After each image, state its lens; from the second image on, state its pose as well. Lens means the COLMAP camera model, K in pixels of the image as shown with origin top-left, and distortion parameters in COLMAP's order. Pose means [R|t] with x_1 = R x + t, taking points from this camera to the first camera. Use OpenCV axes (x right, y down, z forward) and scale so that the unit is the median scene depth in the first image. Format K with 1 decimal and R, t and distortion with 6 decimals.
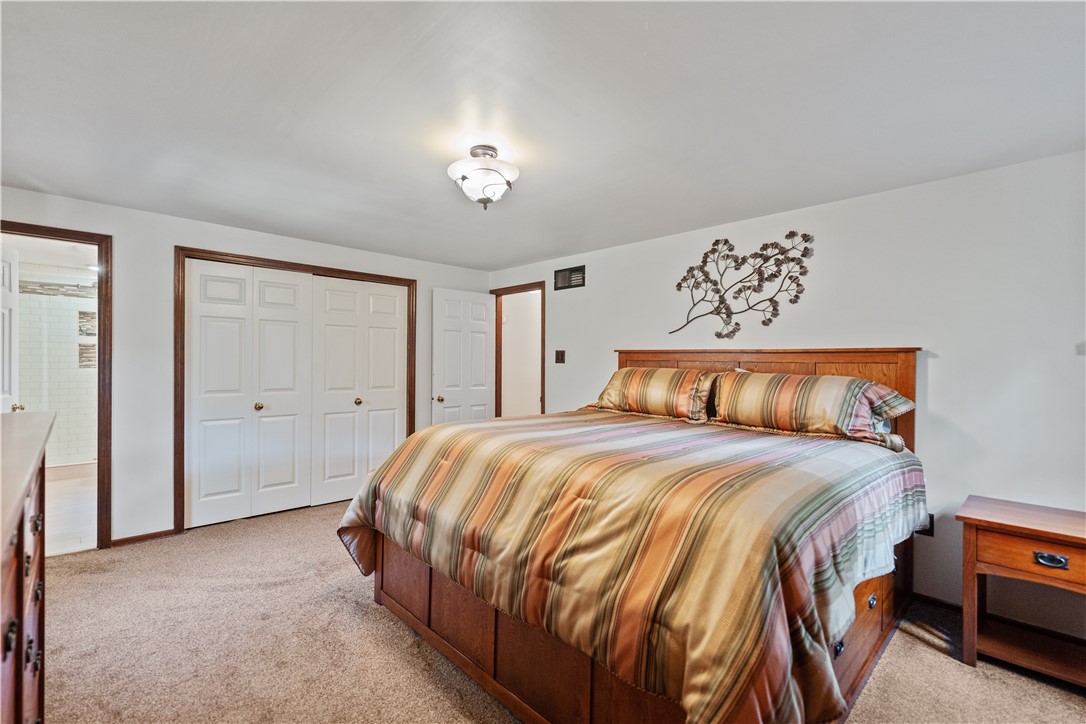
lens RADIAL K [[499.7, 0, 543.9], [0, 499.7, 361.8], [0, 0, 1]] dist [0.005187, -0.001687]
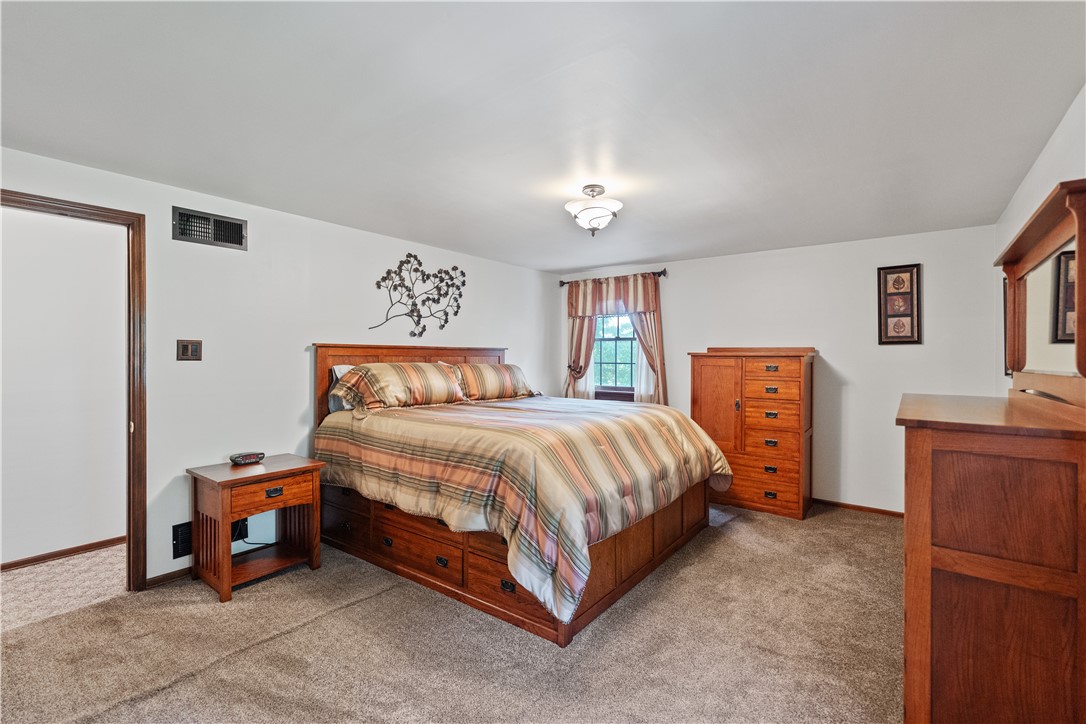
lens RADIAL K [[499.7, 0, 543.1], [0, 499.7, 357.8], [0, 0, 1]] dist [0.005187, -0.001687]
pose [[-0.186393, -0.016339, 0.982339, -0.899309], [-0.002606, 0.999866, 0.016136, -0.016605], [-0.982472, 0.000447, -0.186410, 0.931555]]
